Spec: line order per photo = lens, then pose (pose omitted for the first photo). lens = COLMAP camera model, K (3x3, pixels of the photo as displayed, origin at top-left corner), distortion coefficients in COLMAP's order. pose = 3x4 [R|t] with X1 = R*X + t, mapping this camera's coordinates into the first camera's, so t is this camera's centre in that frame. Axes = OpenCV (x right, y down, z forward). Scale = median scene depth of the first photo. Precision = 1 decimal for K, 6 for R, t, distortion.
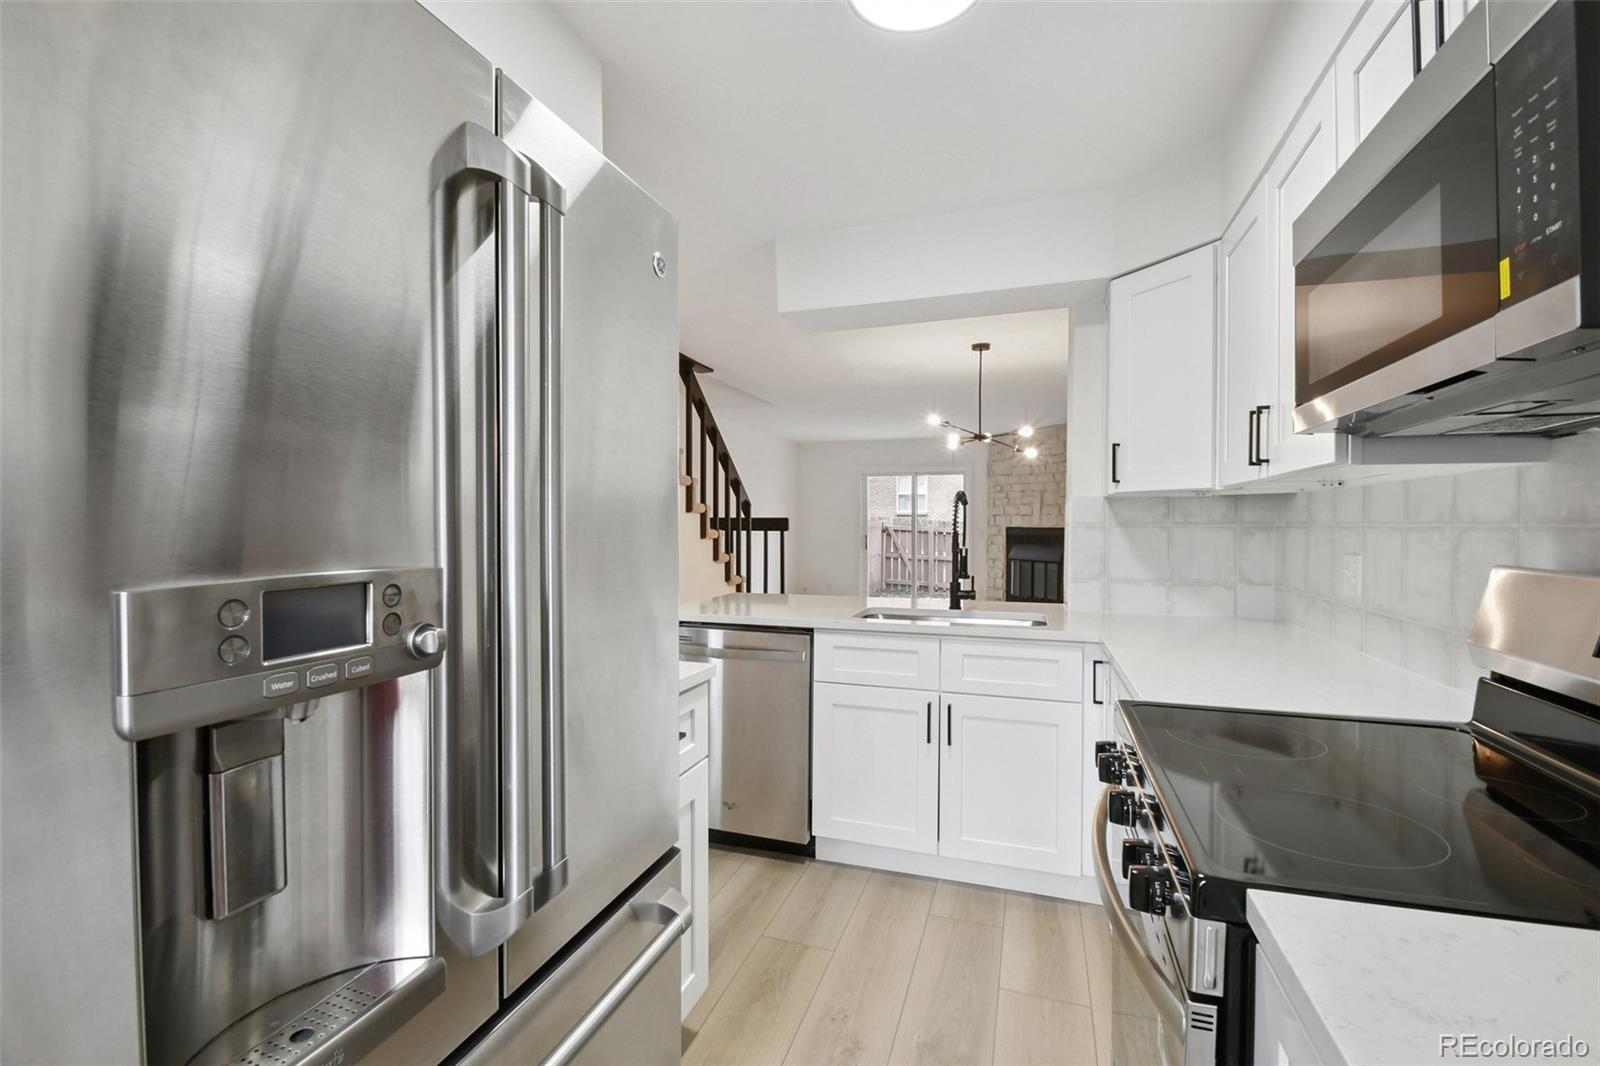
lens RADIAL K [[714.7, 0, 800.3], [0, 714.7, 526.9], [0, 0, 1]] dist [0.002799, -0.004645]
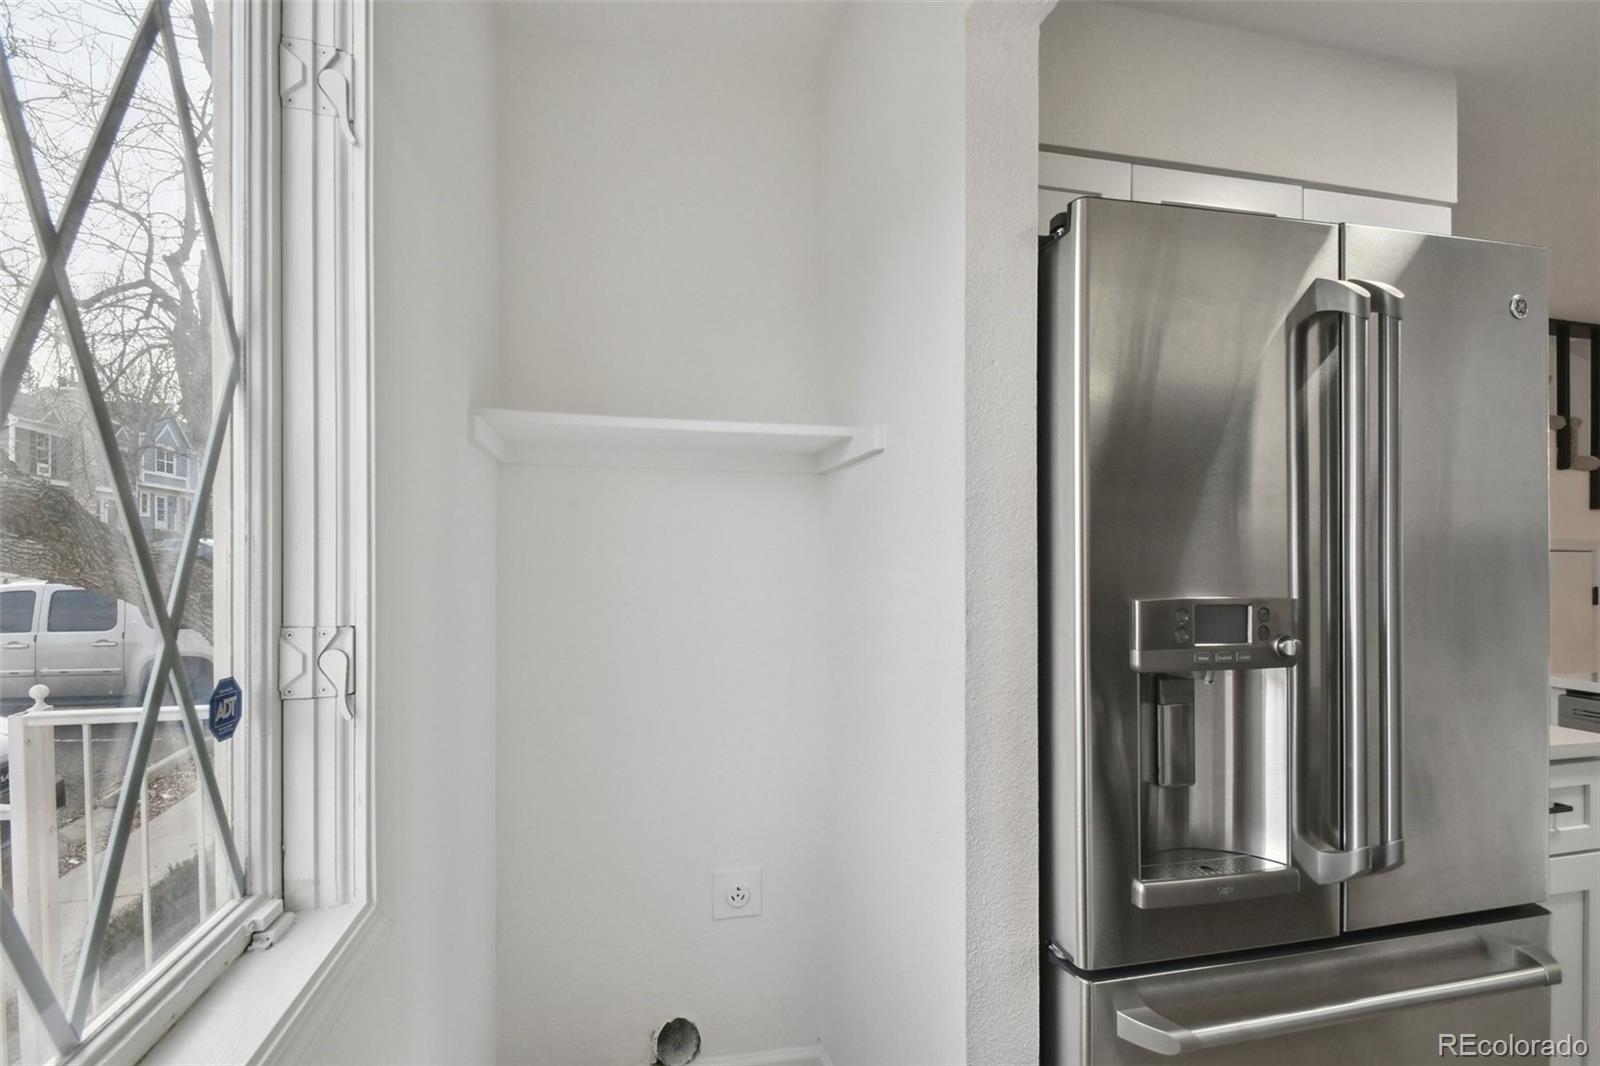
lens RADIAL K [[714.7, 0, 804.5], [0, 714.7, 545.8], [0, 0, 1]] dist [0.002799, -0.004645]
pose [[0.529051, -0.003300, -0.848584, 0.186615], [-0.011595, 0.999871, -0.011117, -0.019506], [0.848511, 0.015721, 0.528944, -0.576520]]
